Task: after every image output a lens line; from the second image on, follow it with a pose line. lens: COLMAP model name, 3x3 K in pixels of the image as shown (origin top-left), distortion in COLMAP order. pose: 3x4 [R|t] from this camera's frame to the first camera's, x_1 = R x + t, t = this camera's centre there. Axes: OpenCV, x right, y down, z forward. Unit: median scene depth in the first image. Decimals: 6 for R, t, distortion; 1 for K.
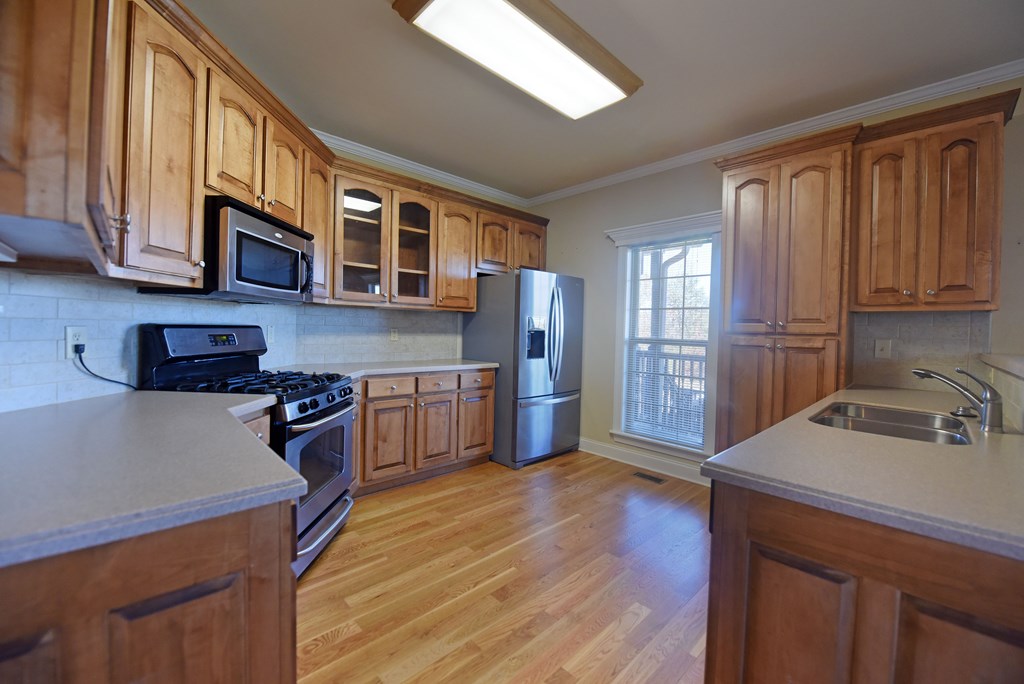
lens RADIAL K [[407.2, 0, 515.5], [0, 407.2, 336.1], [0, 0, 1]] dist [-0.018891, -0.000832]
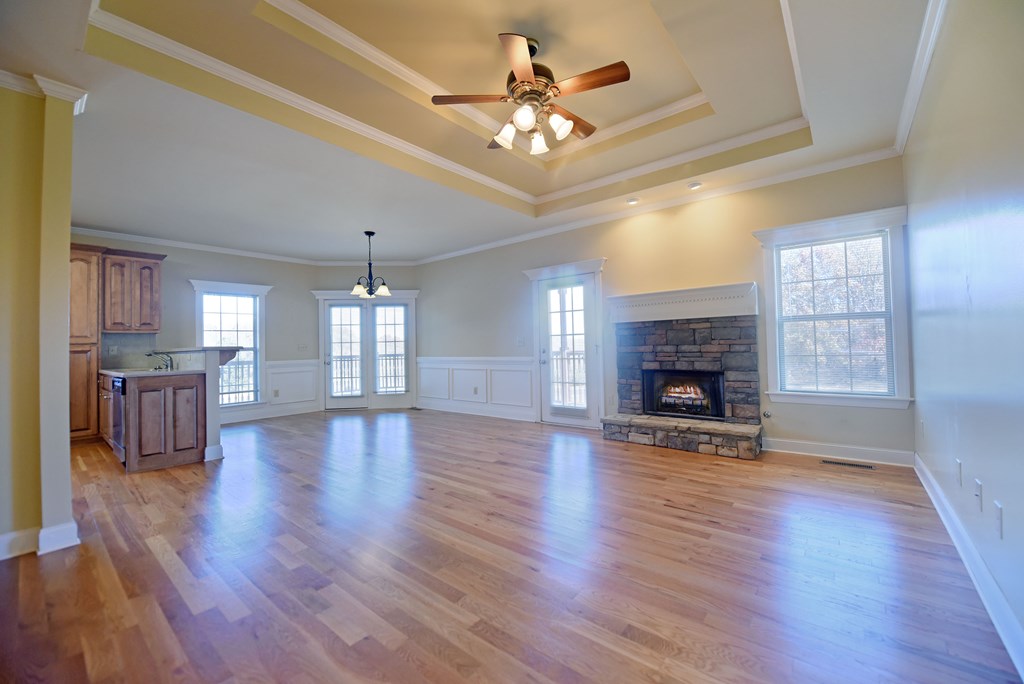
lens RADIAL K [[407.2, 0, 515.5], [0, 407.2, 336.1], [0, 0, 1]] dist [-0.018891, -0.000832]
pose [[-0.123634, 0.003056, 0.992323, -1.105396], [0.037907, 0.999280, 0.001645, 0.026719], [-0.991604, 0.037819, -0.123661, -0.654703]]
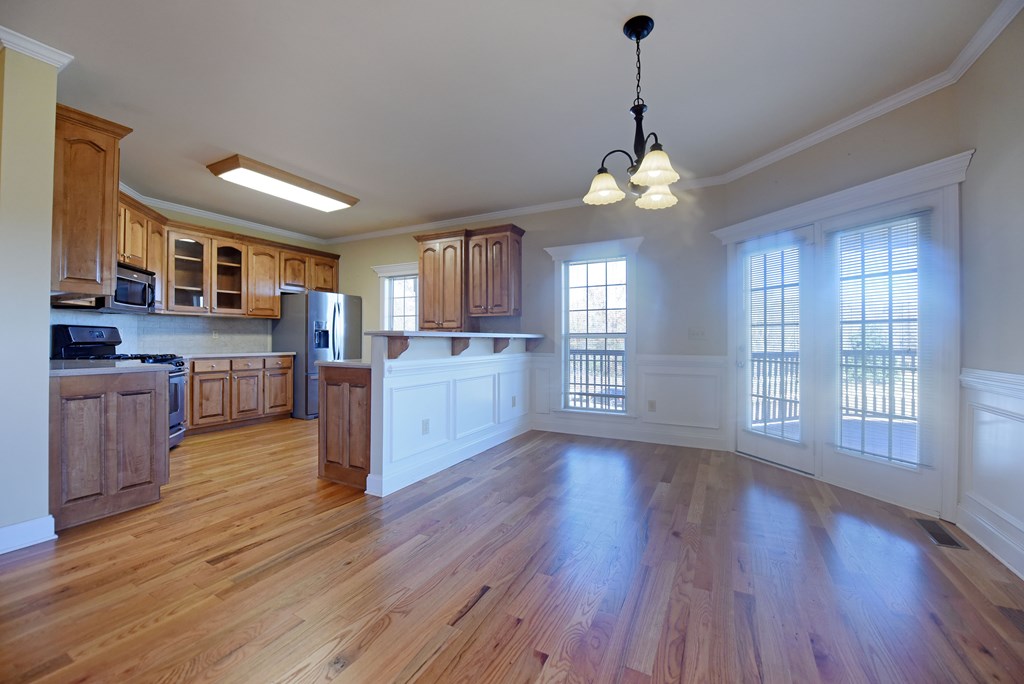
lens RADIAL K [[407.2, 0, 515.5], [0, 407.2, 336.1], [0, 0, 1]] dist [-0.018891, -0.000832]
pose [[0.946495, -0.019689, 0.322119, 0.284368], [0.026229, 0.999528, -0.015974, 0.059931], [-0.321652, 0.023569, 0.946565, -0.794487]]
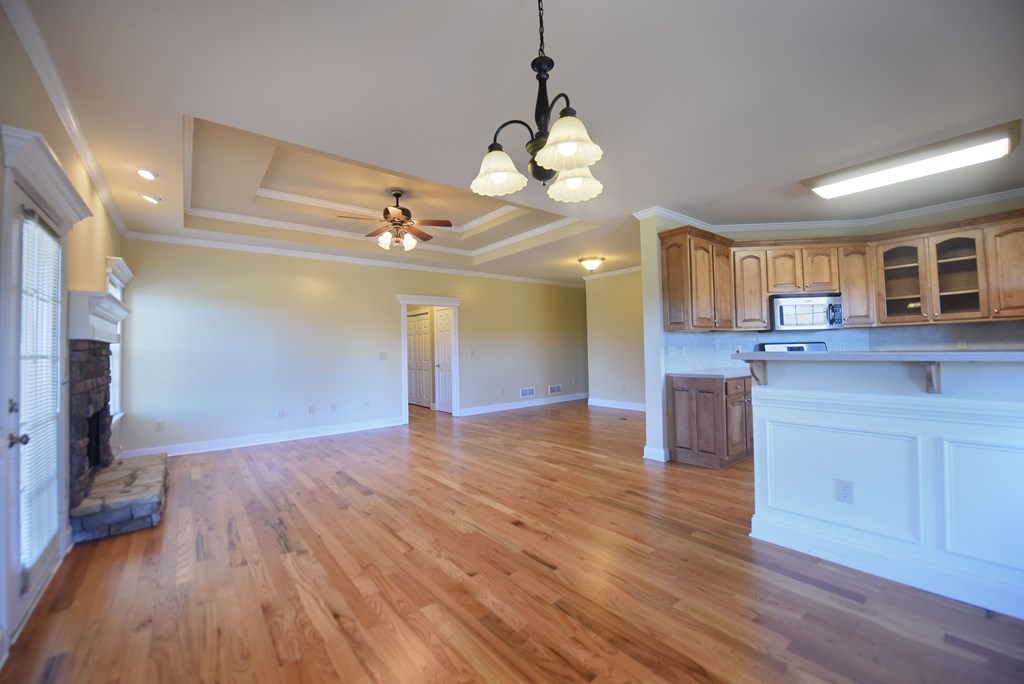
lens RADIAL K [[407.2, 0, 515.5], [0, 407.2, 336.1], [0, 0, 1]] dist [-0.018891, -0.000832]
pose [[-0.085298, -0.053723, -0.994906, 1.121772], [0.003473, 0.998523, -0.054216, 0.036403], [0.996349, -0.008080, -0.084985, -0.260994]]
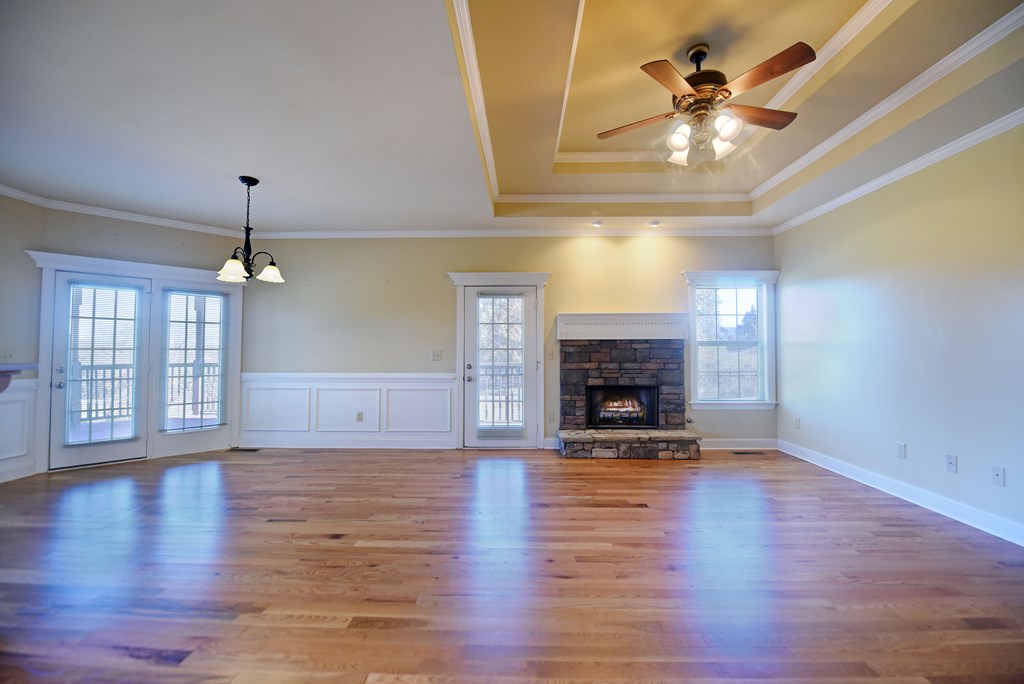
lens RADIAL K [[407.2, 0, 515.5], [0, 407.2, 336.1], [0, 0, 1]] dist [-0.018891, -0.000832]
pose [[-0.709351, 0.001122, 0.704854, -0.586491], [-0.003670, 0.999979, -0.005285, -0.009944], [-0.704846, -0.006335, -0.709332, -0.009590]]
